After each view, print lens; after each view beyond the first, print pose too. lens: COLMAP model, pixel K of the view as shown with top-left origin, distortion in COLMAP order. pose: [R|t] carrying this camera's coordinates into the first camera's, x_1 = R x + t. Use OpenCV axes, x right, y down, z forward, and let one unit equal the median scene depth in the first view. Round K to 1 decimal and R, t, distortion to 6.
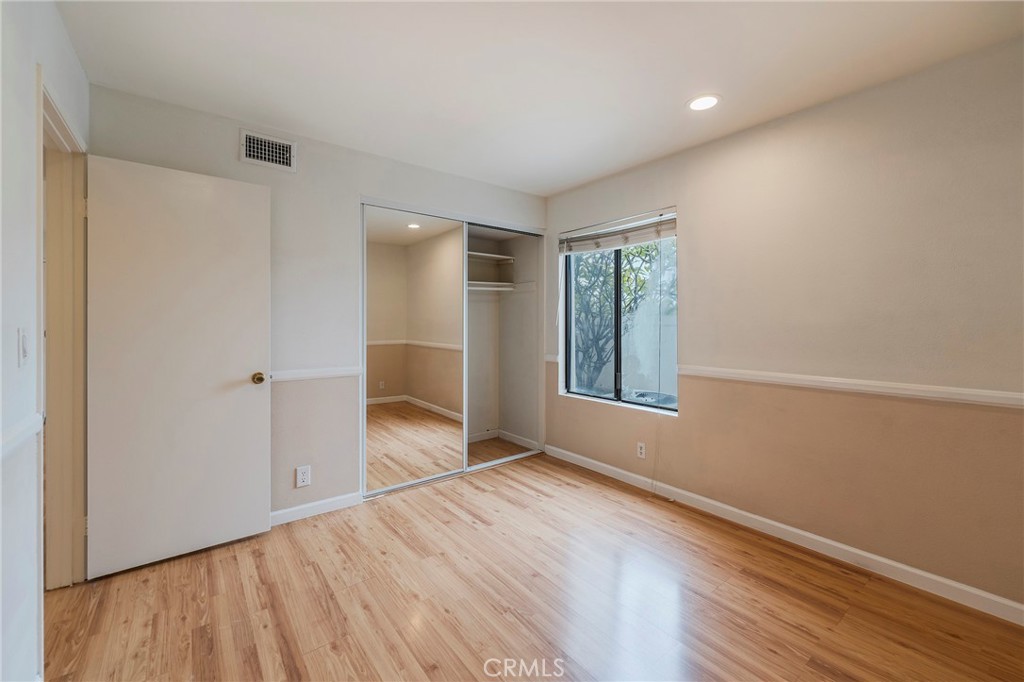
lens RADIAL K [[411.7, 0, 505.9], [0, 411.7, 321.5], [0, 0, 1]] dist [0.000640, -0.001130]
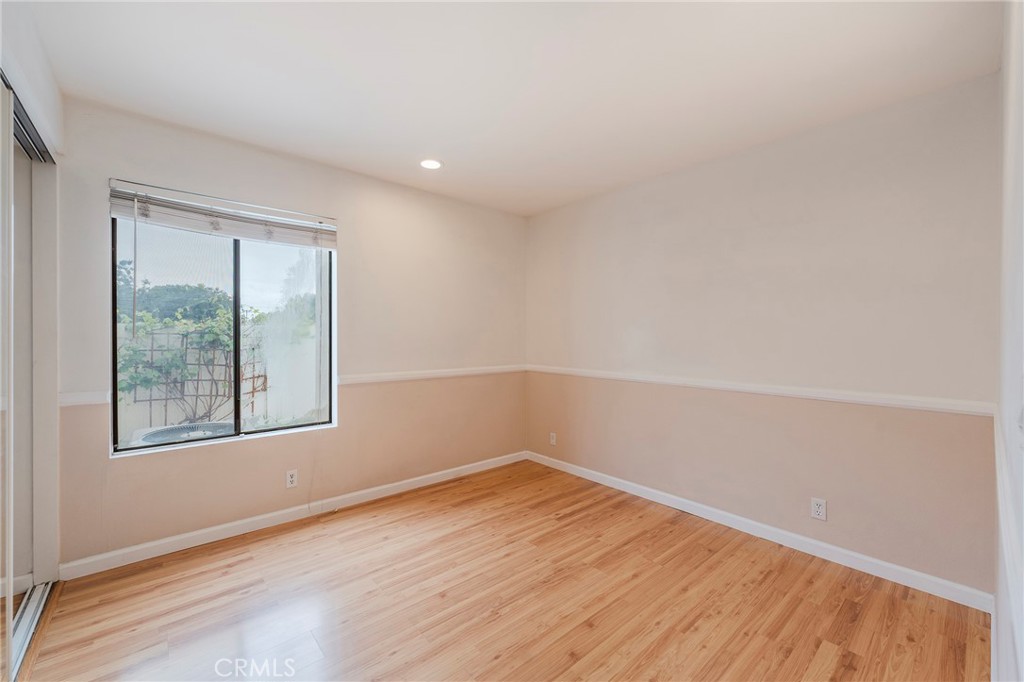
lens RADIAL K [[411.7, 0, 516.4], [0, 411.7, 342.8], [0, 0, 1]] dist [0.000640, -0.001130]
pose [[-0.057386, -0.019635, 0.998159, -0.632931], [-0.010000, 0.999768, 0.019092, -0.002211], [-0.998302, -0.008886, -0.057569, 0.622708]]
